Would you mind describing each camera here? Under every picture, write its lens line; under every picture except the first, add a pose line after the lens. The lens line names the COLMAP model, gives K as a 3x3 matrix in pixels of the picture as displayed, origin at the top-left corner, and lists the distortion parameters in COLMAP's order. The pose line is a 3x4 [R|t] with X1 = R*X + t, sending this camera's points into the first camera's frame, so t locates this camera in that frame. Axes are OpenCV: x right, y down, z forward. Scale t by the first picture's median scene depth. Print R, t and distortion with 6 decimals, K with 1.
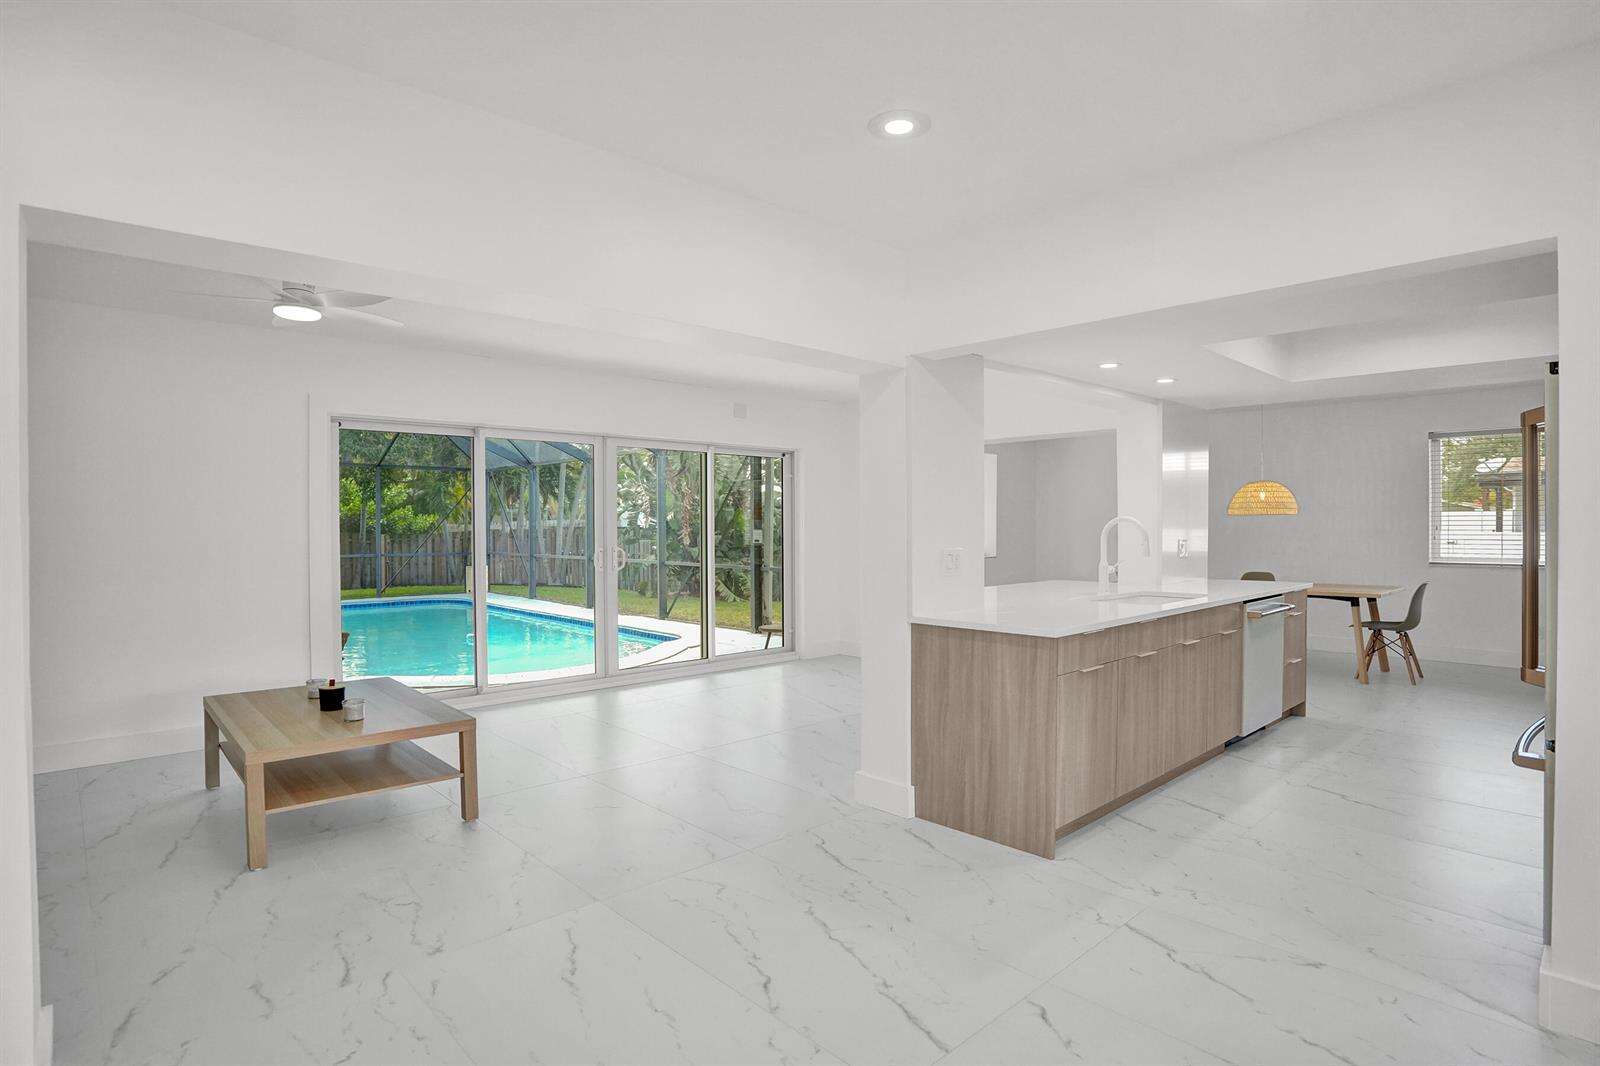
lens RADIAL K [[834.5, 0, 800.0], [0, 834.5, 533.0], [0, 0, 1]] dist [-0.071191, 0.028505]
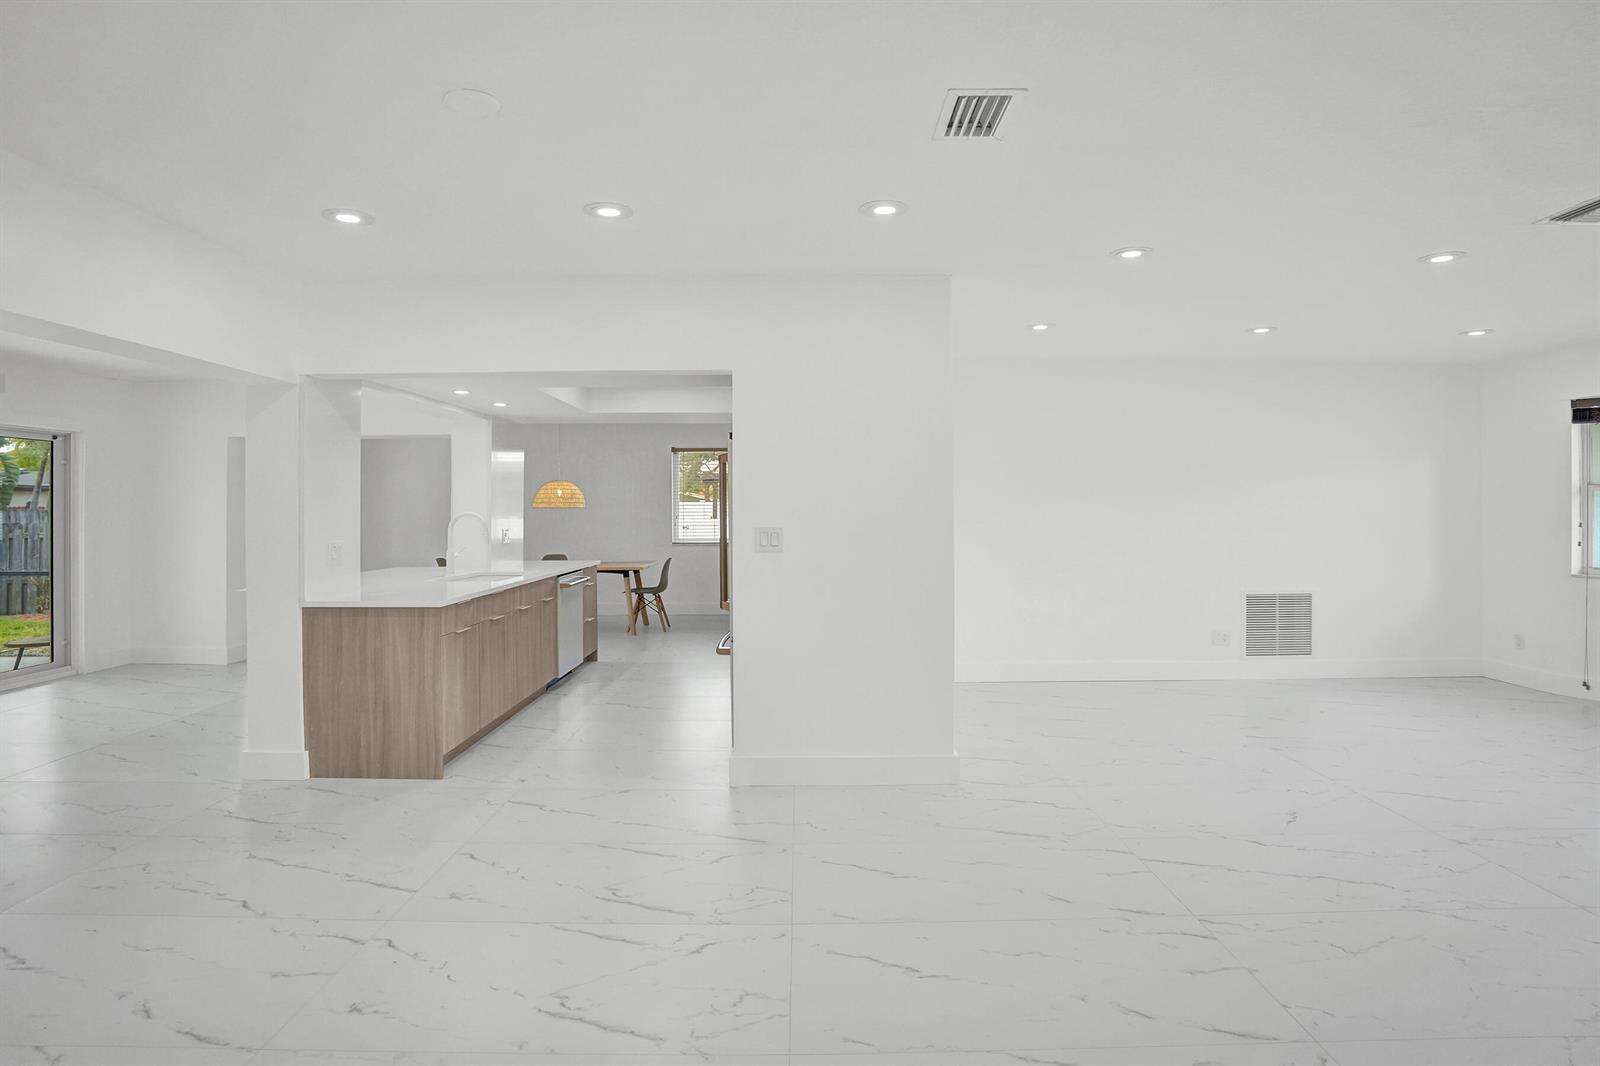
lens RADIAL K [[823.4, 0, 806.9], [0, 823.4, 504.6], [0, 0, 1]] dist [-0.061738, 0.027581]
pose [[0.676865, 0.004984, 0.736090, -0.114838], [0.009389, 0.999837, -0.015404, -0.005340], [-0.736047, 0.017338, 0.676708, -0.139654]]
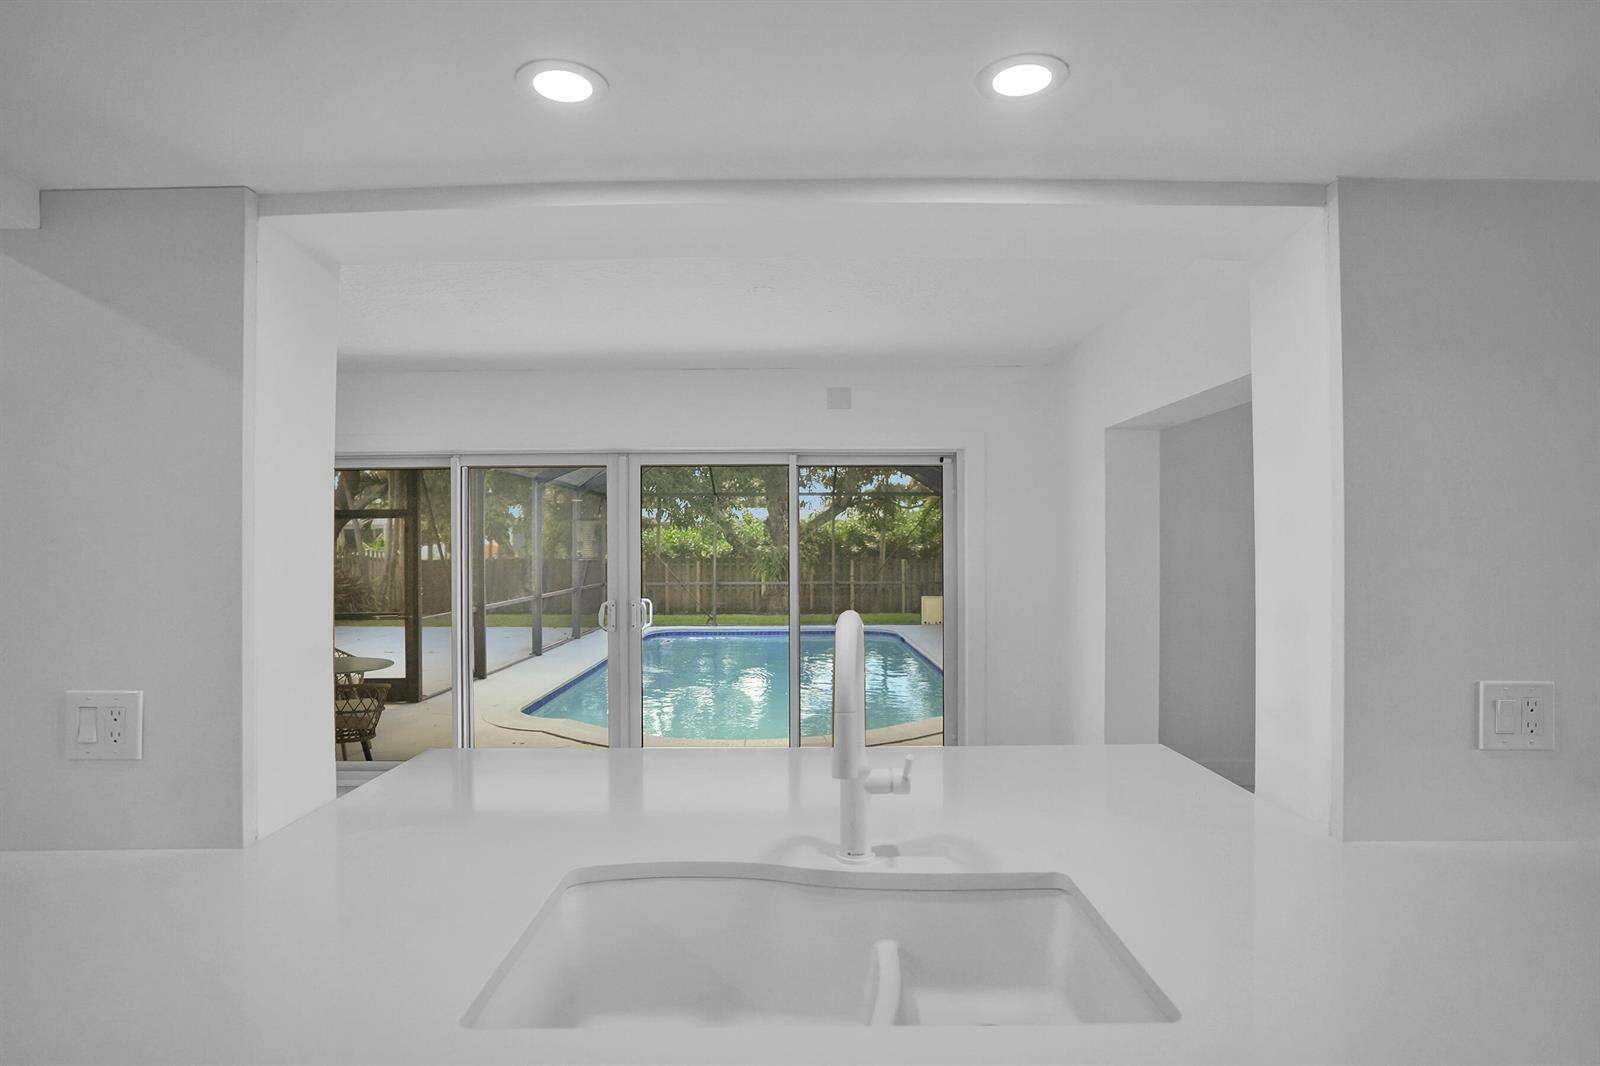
lens RADIAL K [[834.5, 0, 800.0], [0, 834.5, 533.0], [0, 0, 1]] dist [-0.071191, 0.028505]
pose [[0.742862, -0.013055, -0.669318, 0.378059], [-0.003756, 0.999713, -0.023668, -0.025351], [0.669434, 0.020096, 0.742599, 0.529788]]
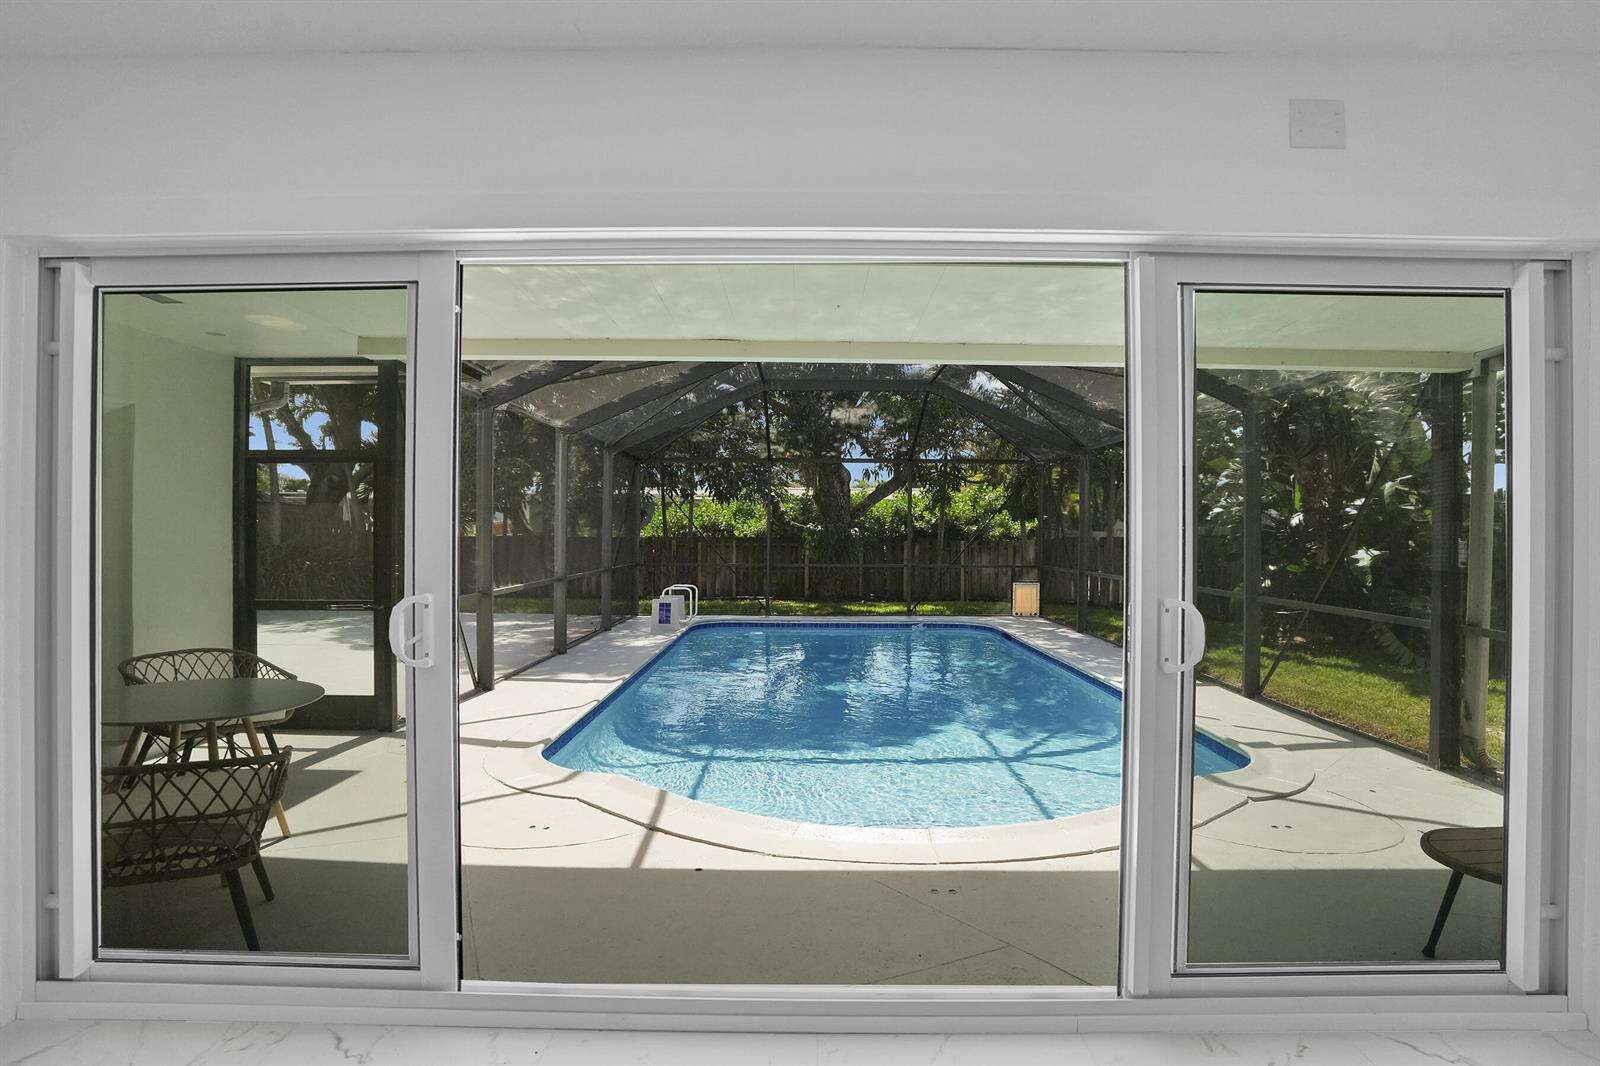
lens RADIAL K [[834.5, 0, 800.0], [0, 834.5, 533.0], [0, 0, 1]] dist [-0.071191, 0.028505]
pose [[0.730097, 0.008797, -0.683287, -0.014538], [-0.015544, 0.999872, -0.003736, -0.005095], [0.683167, 0.013349, 0.730140, 0.745971]]
